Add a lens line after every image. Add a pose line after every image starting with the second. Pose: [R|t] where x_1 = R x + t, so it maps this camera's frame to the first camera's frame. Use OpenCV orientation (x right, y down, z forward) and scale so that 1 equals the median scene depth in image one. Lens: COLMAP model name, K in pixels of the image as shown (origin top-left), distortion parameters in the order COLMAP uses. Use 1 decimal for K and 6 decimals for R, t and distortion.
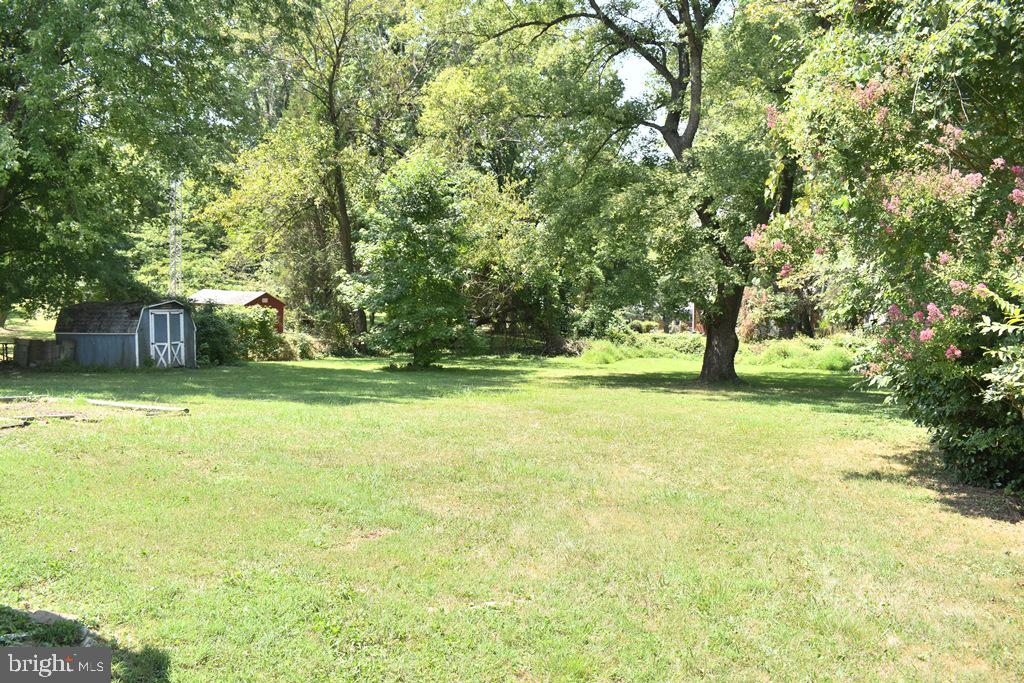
lens RADIAL K [[876.2, 0, 512.0], [0, 876.2, 341.5], [0, 0, 1]] dist [-0.085792, 0.006464]
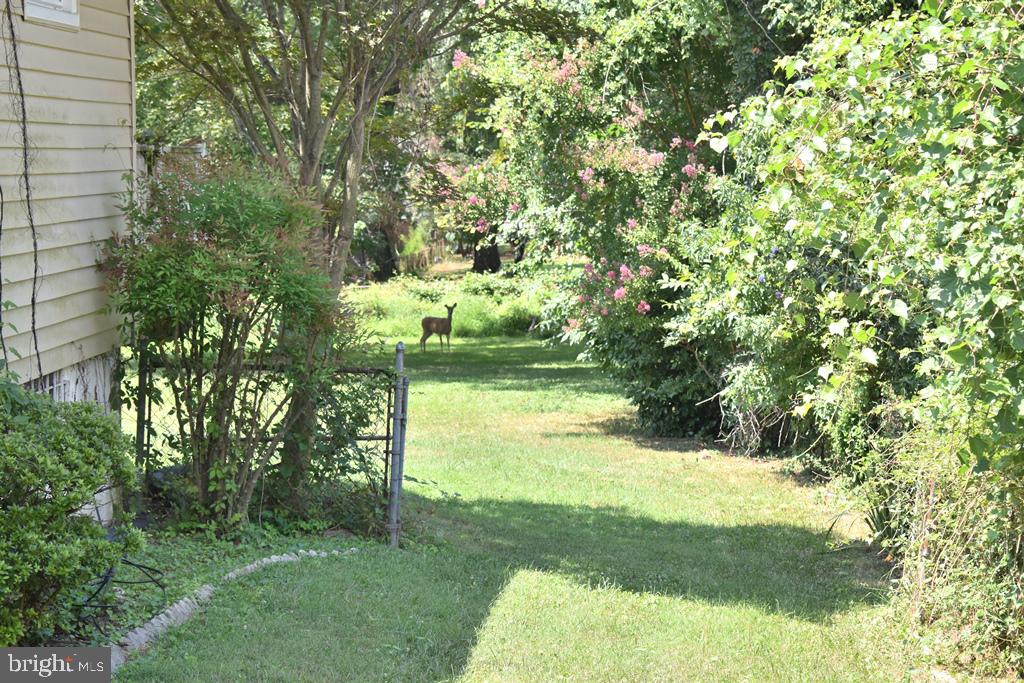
lens RADIAL K [[2427.0, 0, 512.0], [0, 2427.0, 341.5], [0, 0, 1]] dist [-0.005971, -0.087378]
pose [[0.919489, -0.038591, 0.391217, -0.877013], [0.029368, 0.999132, 0.029534, -0.038561], [-0.392017, -0.015667, 0.919825, -1.840907]]
